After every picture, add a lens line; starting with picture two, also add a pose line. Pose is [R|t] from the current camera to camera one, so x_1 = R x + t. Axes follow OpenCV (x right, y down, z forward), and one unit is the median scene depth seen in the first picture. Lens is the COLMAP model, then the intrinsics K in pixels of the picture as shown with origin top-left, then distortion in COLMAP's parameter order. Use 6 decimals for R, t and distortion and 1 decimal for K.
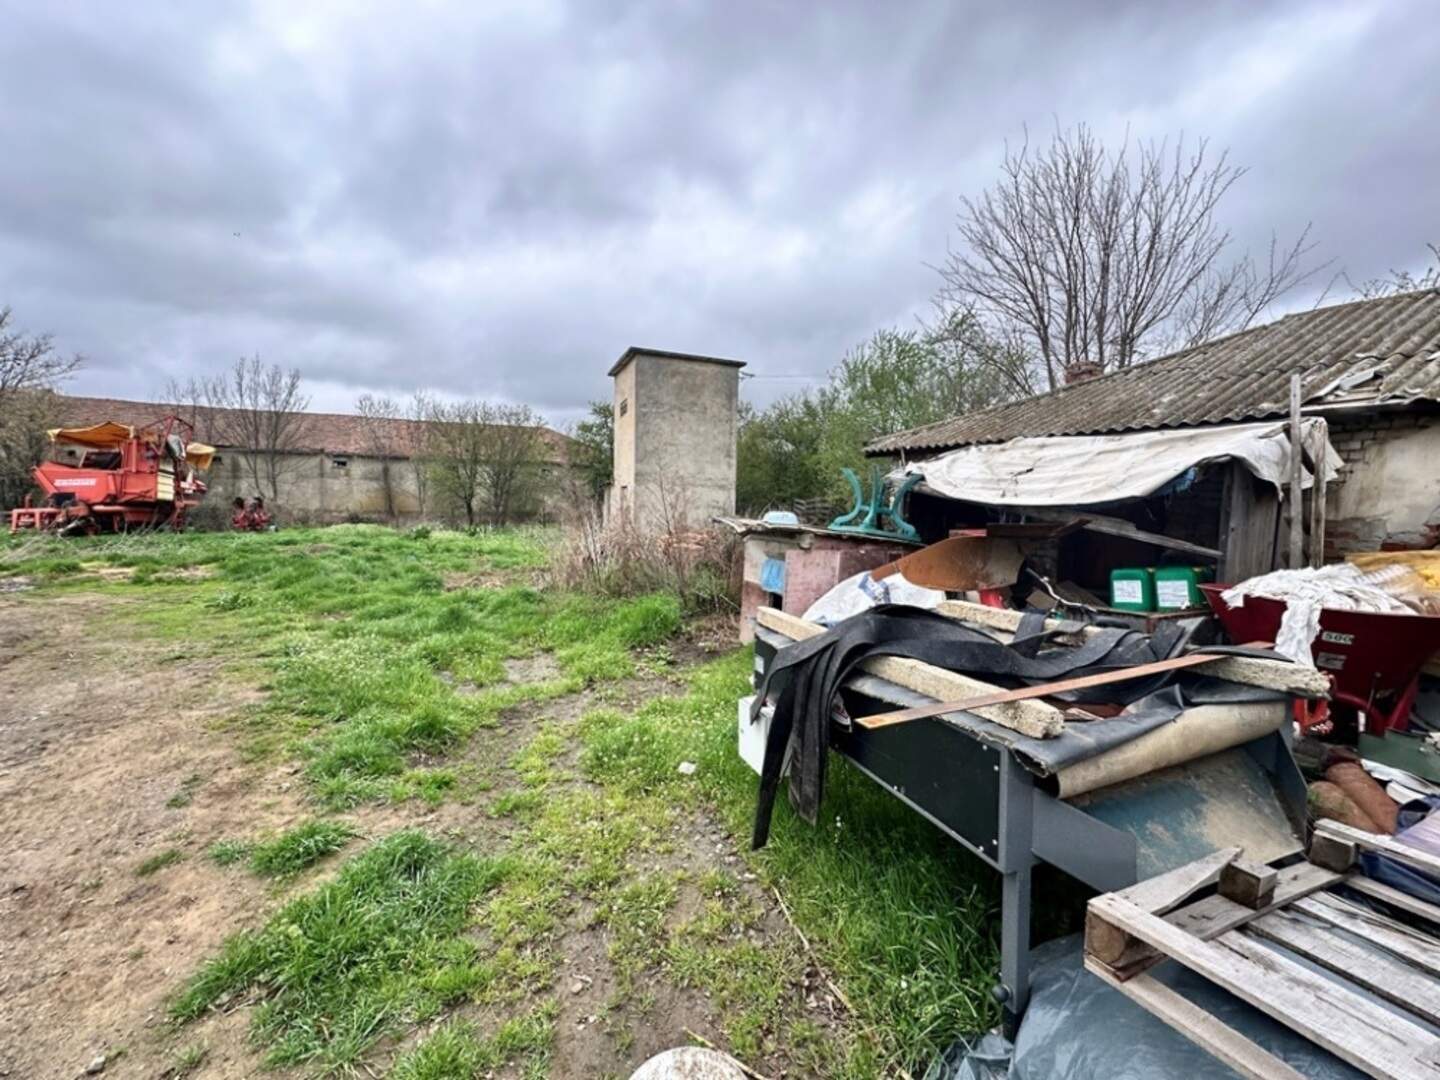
lens RADIAL K [[573.1, 0, 718.4], [0, 573.1, 542.5], [0, 0, 1]] dist [-0.003897, 0.000775]
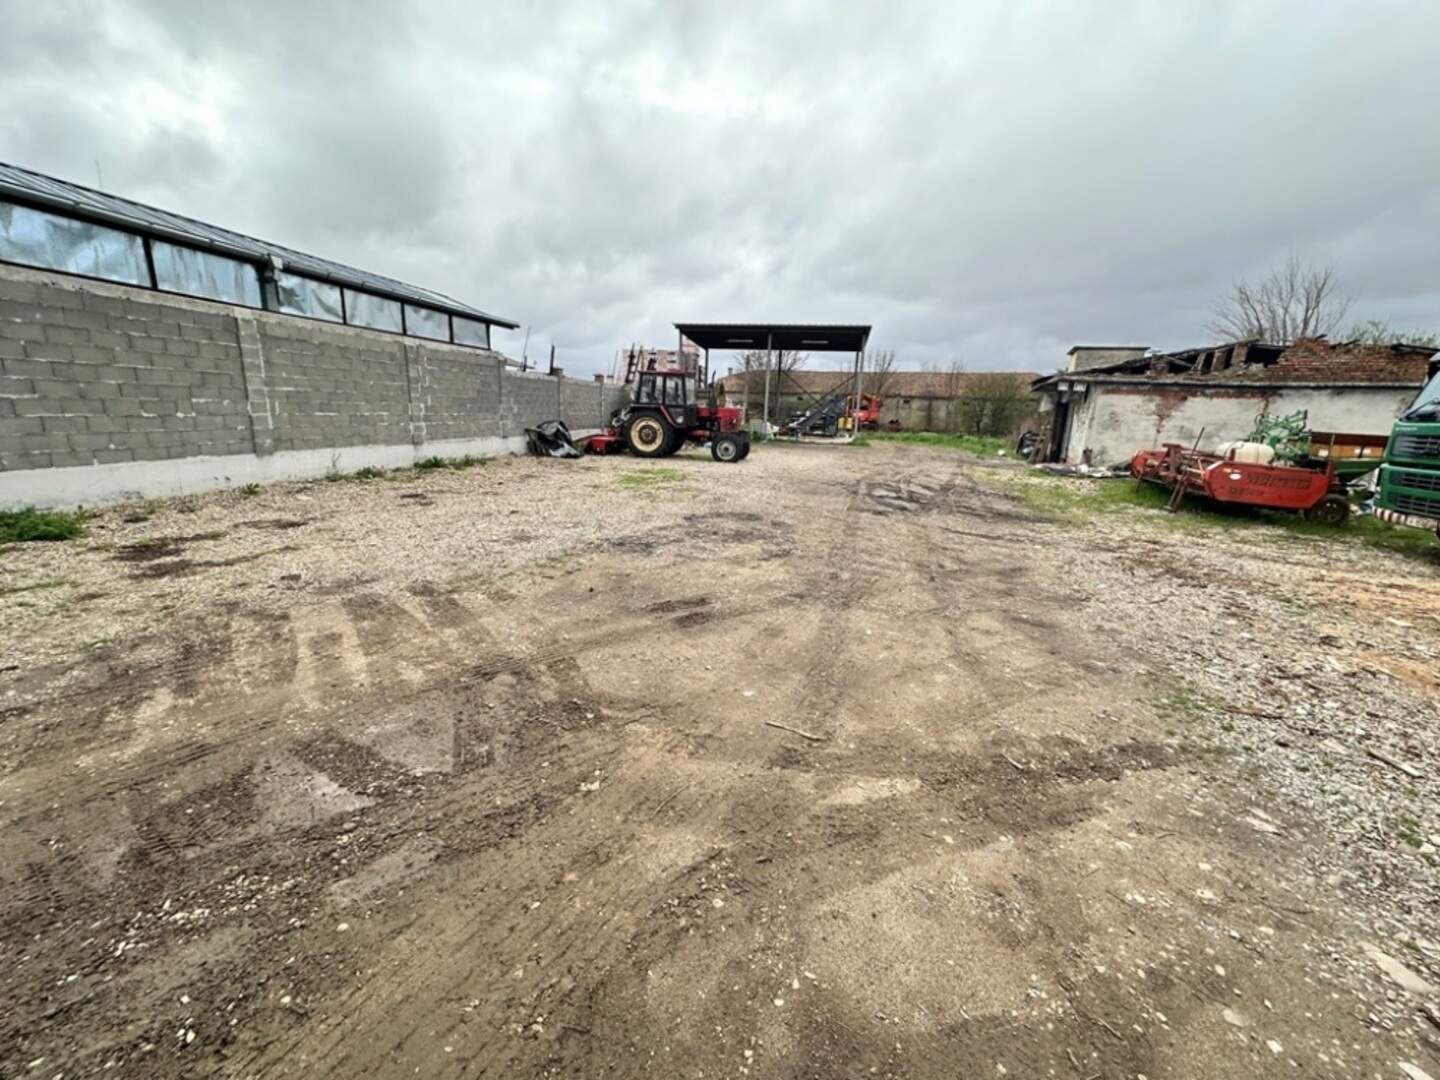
lens RADIAL K [[573.1, 0, 718.4], [0, 573.1, 542.5], [0, 0, 1]] dist [-0.003897, 0.000775]
pose [[0.692950, 0.162096, -0.702528, 0.609369], [-0.072461, 0.985123, 0.155826, 0.139480], [0.717335, -0.057074, 0.694386, -1.612199]]
